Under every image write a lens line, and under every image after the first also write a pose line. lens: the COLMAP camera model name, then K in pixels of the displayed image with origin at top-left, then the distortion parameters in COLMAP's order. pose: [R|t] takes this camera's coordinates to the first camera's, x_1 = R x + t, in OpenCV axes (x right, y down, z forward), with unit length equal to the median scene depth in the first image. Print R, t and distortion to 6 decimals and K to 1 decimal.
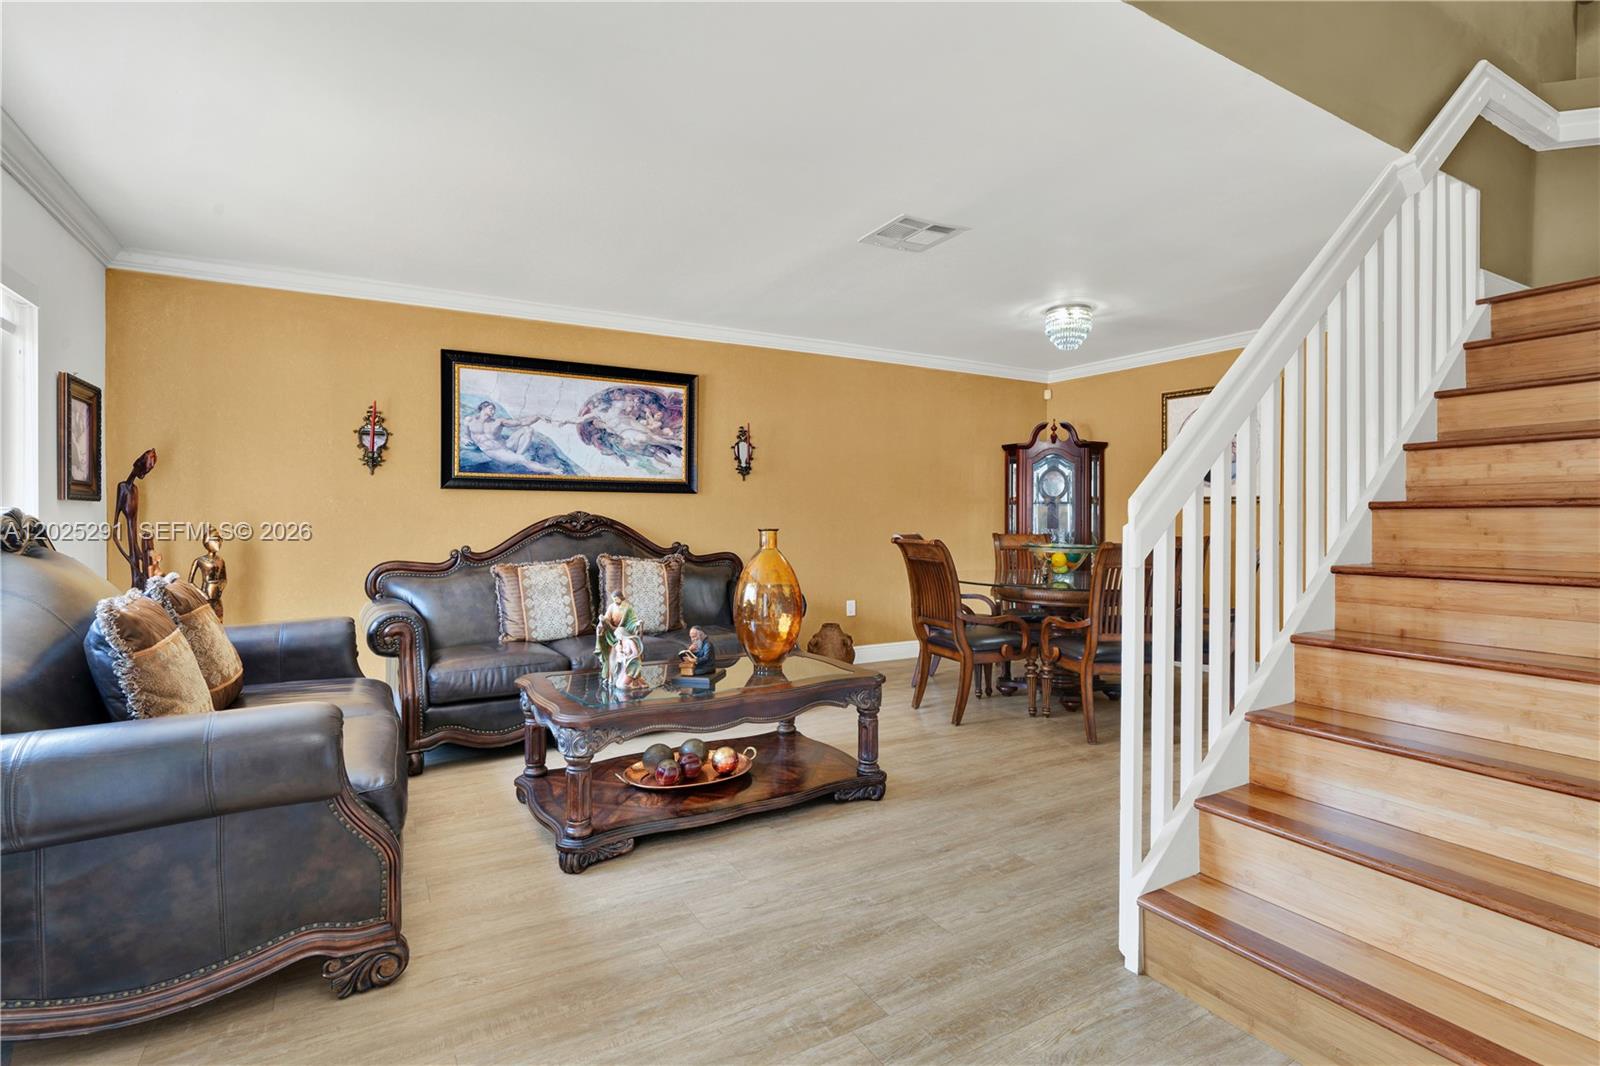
lens RADIAL K [[760.5, 0, 795.1], [0, 760.5, 524.7], [0, 0, 1]] dist [0.003197, -0.000353]
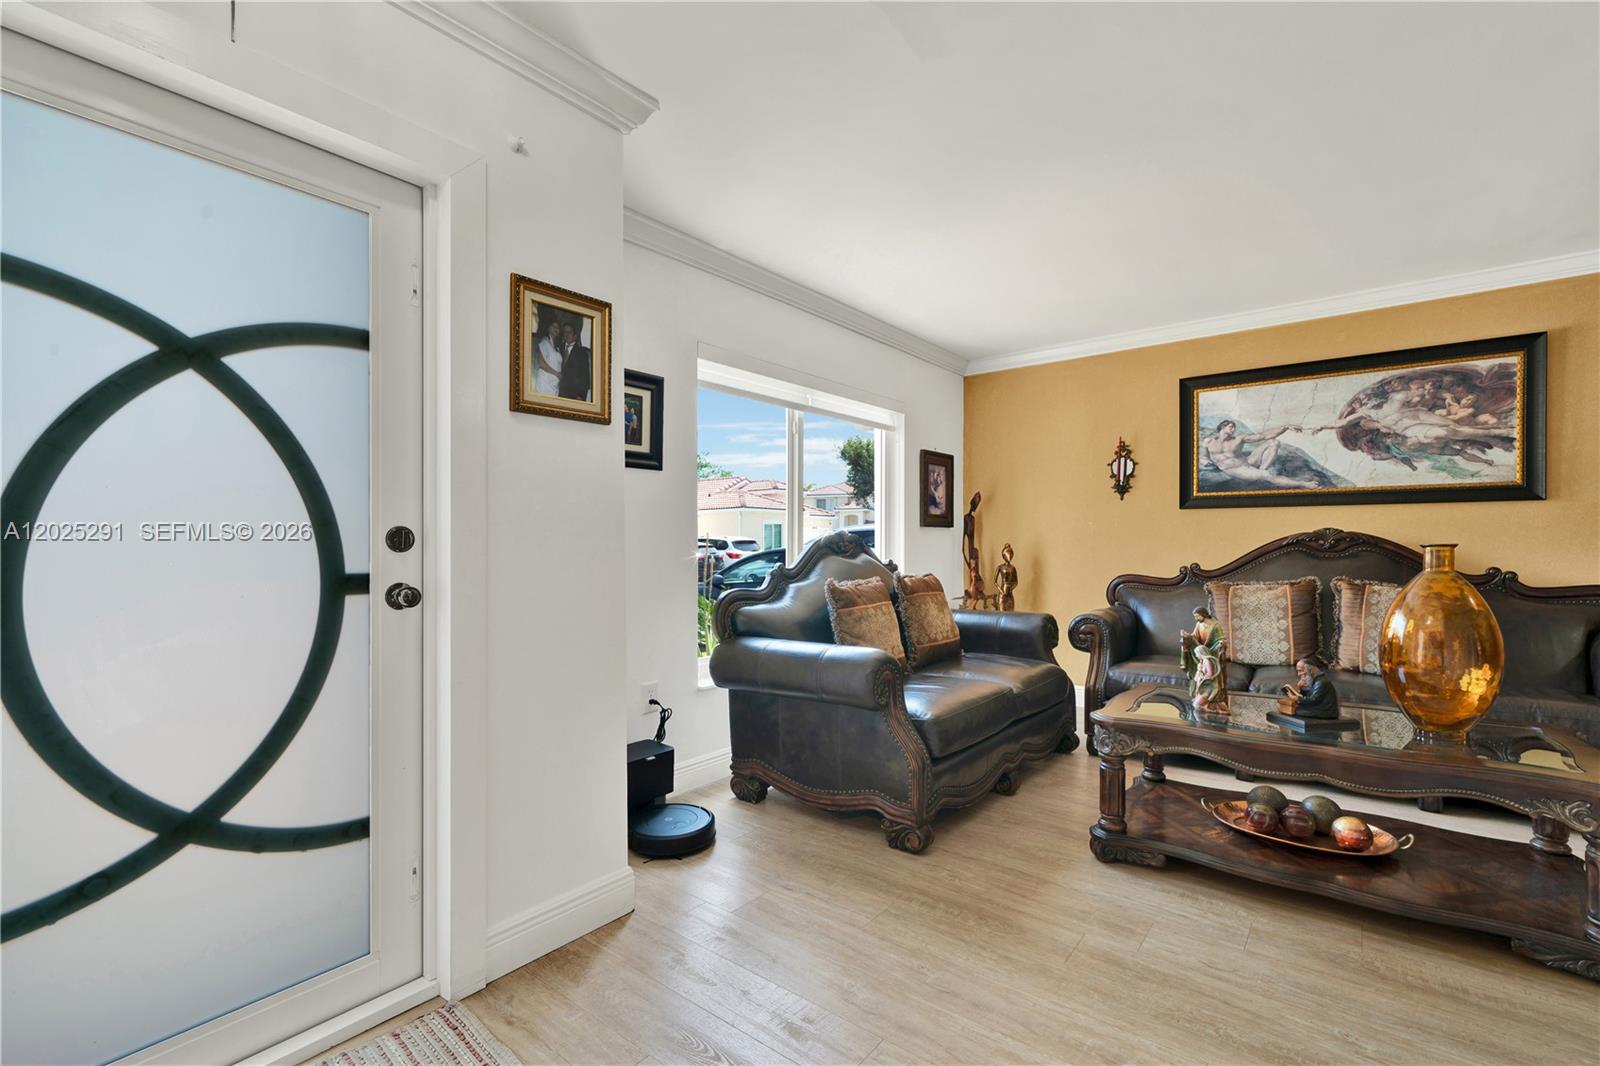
lens RADIAL K [[738.0, 0, 795.0], [0, 738.0, 542.2], [0, 0, 1]] dist [0.002820, -0.000540]
pose [[0.347940, -0.002754, -0.937513, 0.329892], [-0.008326, 0.999947, -0.006027, 0.010078], [0.937480, 0.009902, 0.347899, 0.136380]]
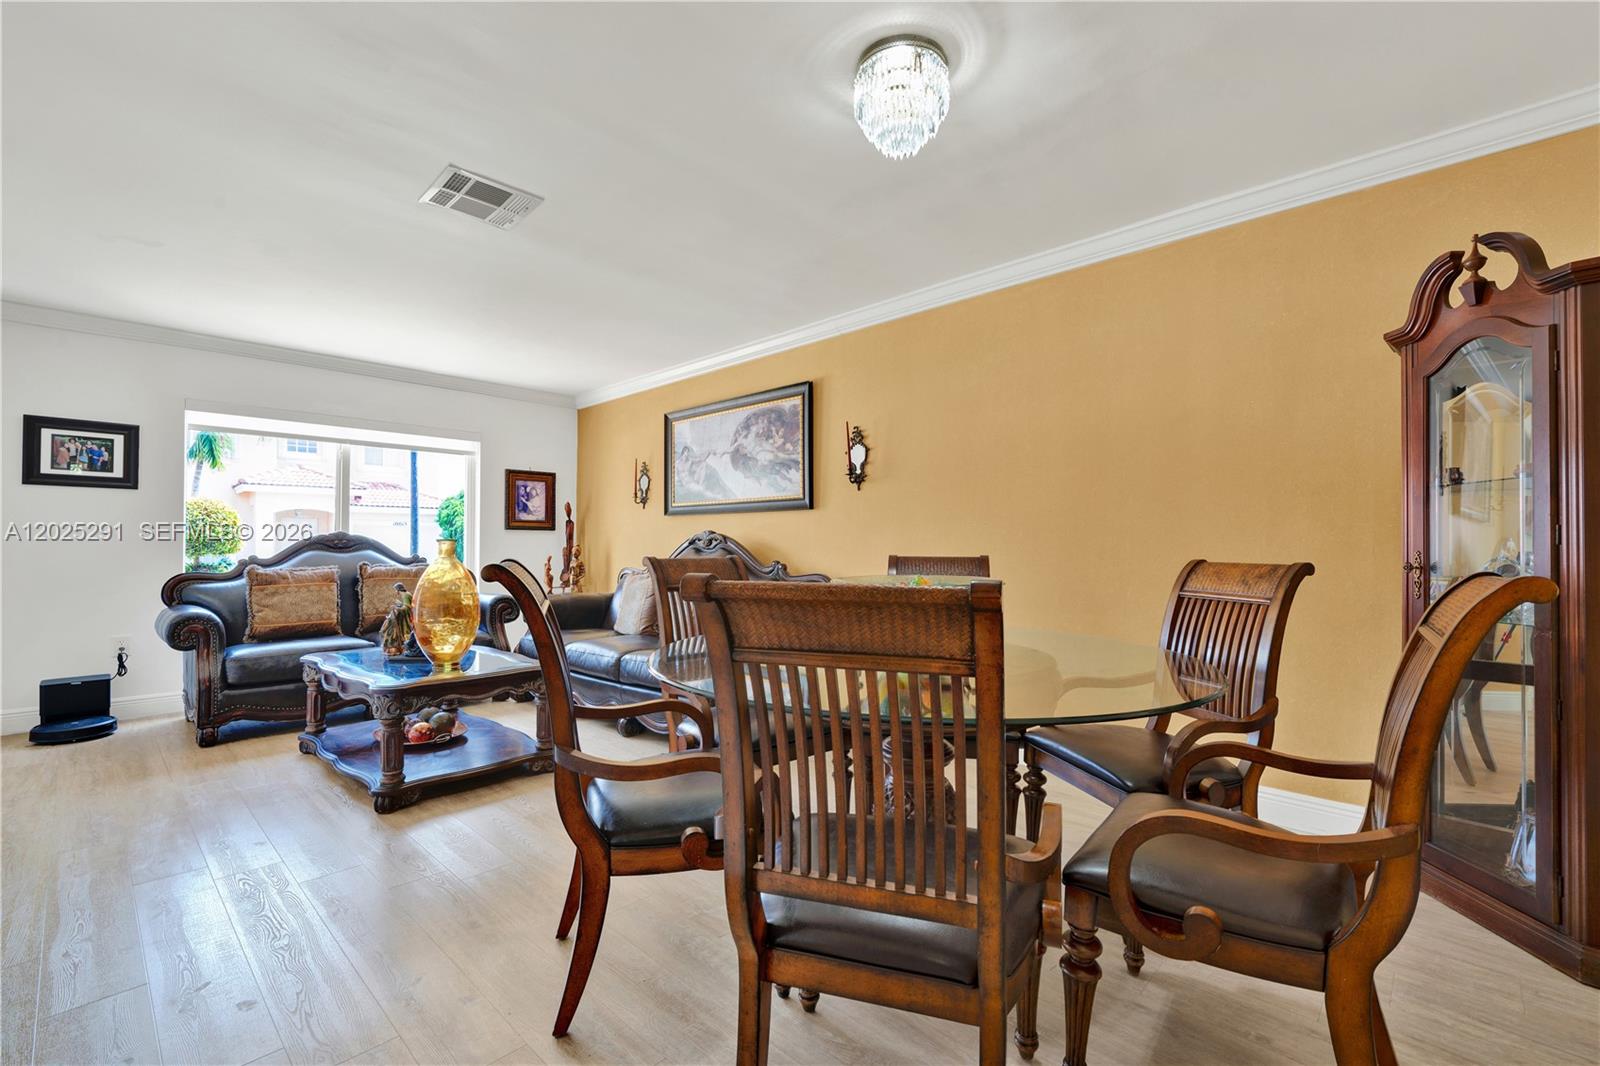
lens RADIAL K [[738.0, 0, 811.6], [0, 738.0, 538.3], [0, 0, 1]] dist [0.002820, -0.000540]
pose [[0.256920, -0.015413, -0.966310, 0.888781], [-0.014677, 0.999695, -0.019847, 0.014177], [0.966321, 0.019282, 0.256616, 0.944827]]
